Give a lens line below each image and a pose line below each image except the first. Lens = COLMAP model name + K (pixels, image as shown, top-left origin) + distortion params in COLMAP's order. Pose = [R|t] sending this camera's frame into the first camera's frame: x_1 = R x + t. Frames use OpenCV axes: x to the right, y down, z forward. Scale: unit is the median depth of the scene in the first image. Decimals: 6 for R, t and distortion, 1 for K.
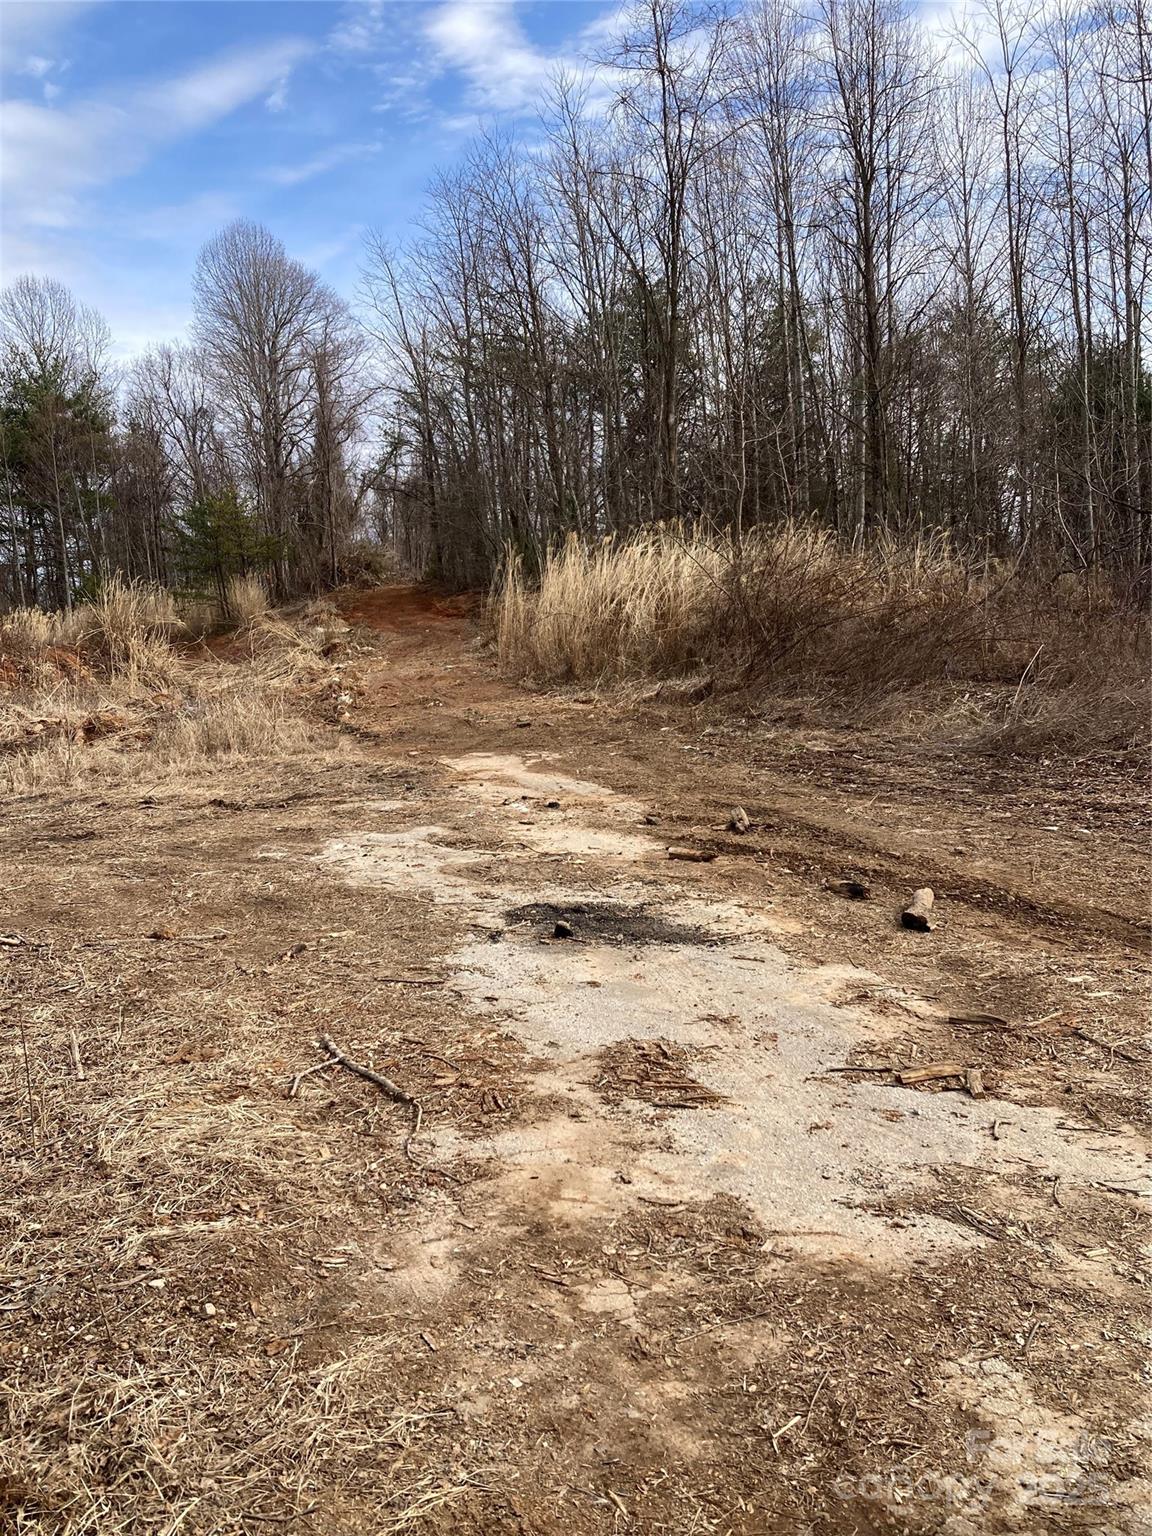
lens RADIAL K [[1340.0, 0, 576.0], [0, 1340.0, 768.0], [0, 0, 1]] dist [-0.005961, -0.008255]
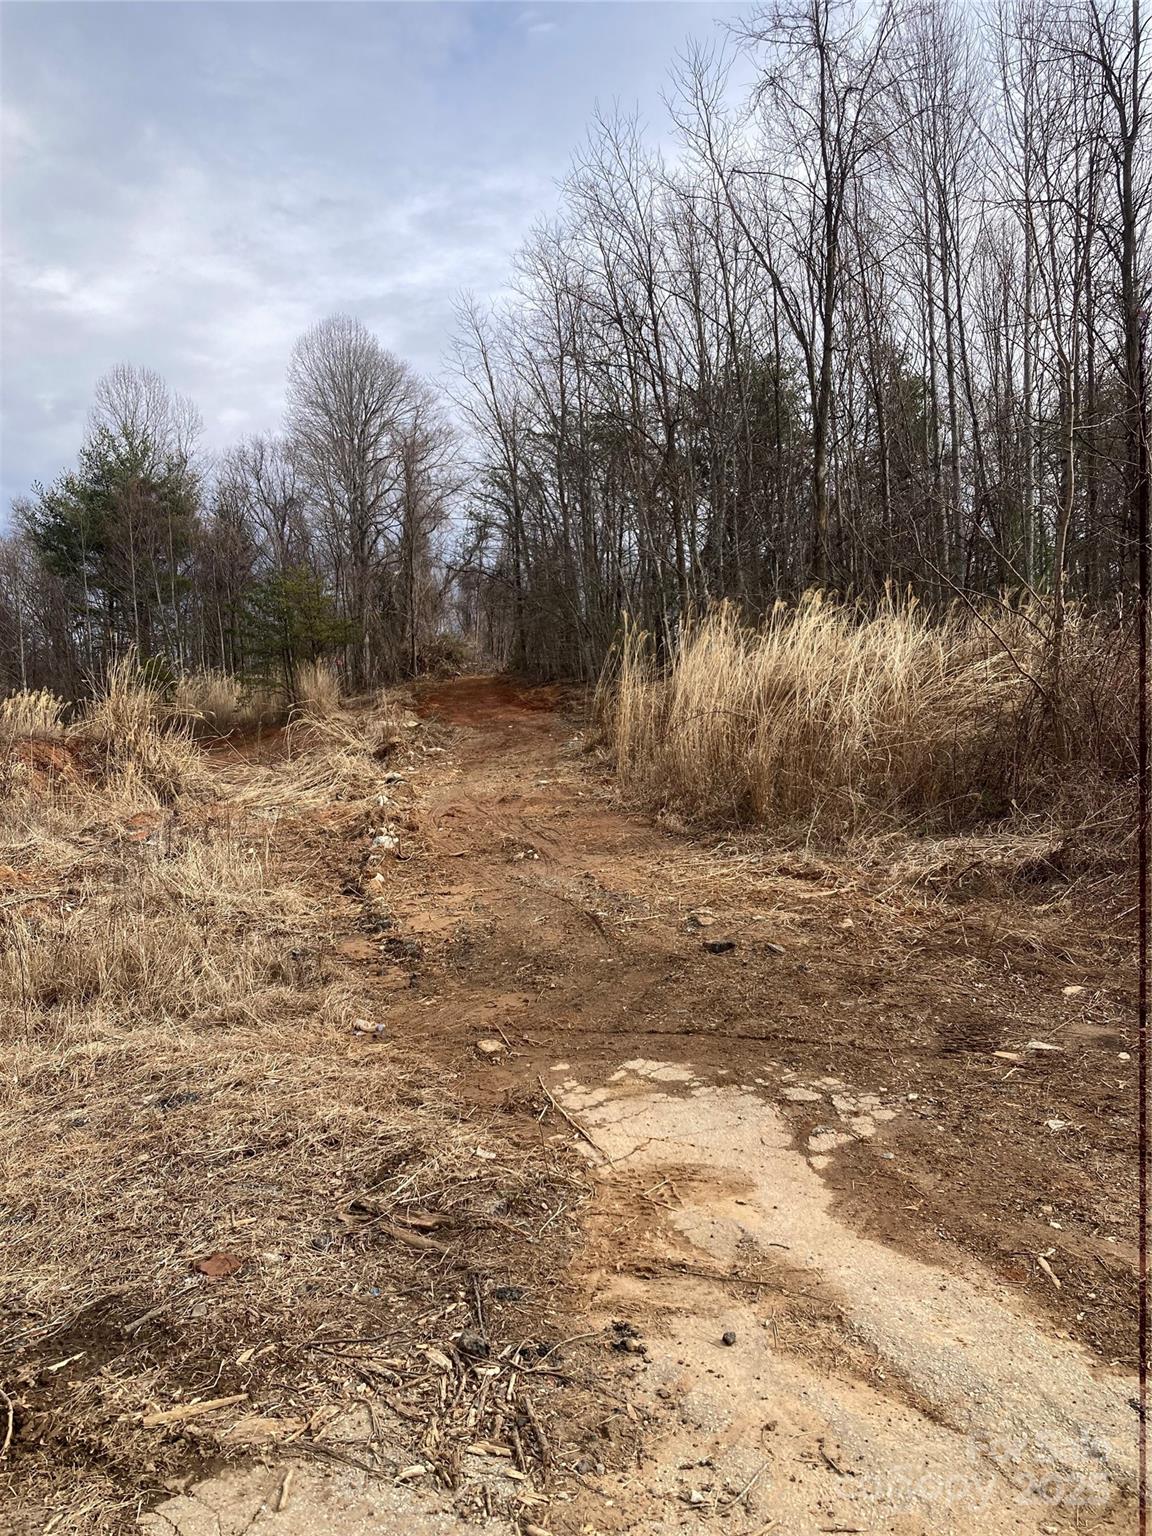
lens RADIAL K [[1118.0, 0, 510.9], [0, 1118.0, 769.9], [0, 0, 1]] dist [0.009362, -0.074680]
pose [[0.994396, 0.025304, -0.102646, -0.028578], [-0.031138, 0.997965, -0.055645, -0.027428], [0.101029, 0.058530, 0.993160, 0.229626]]
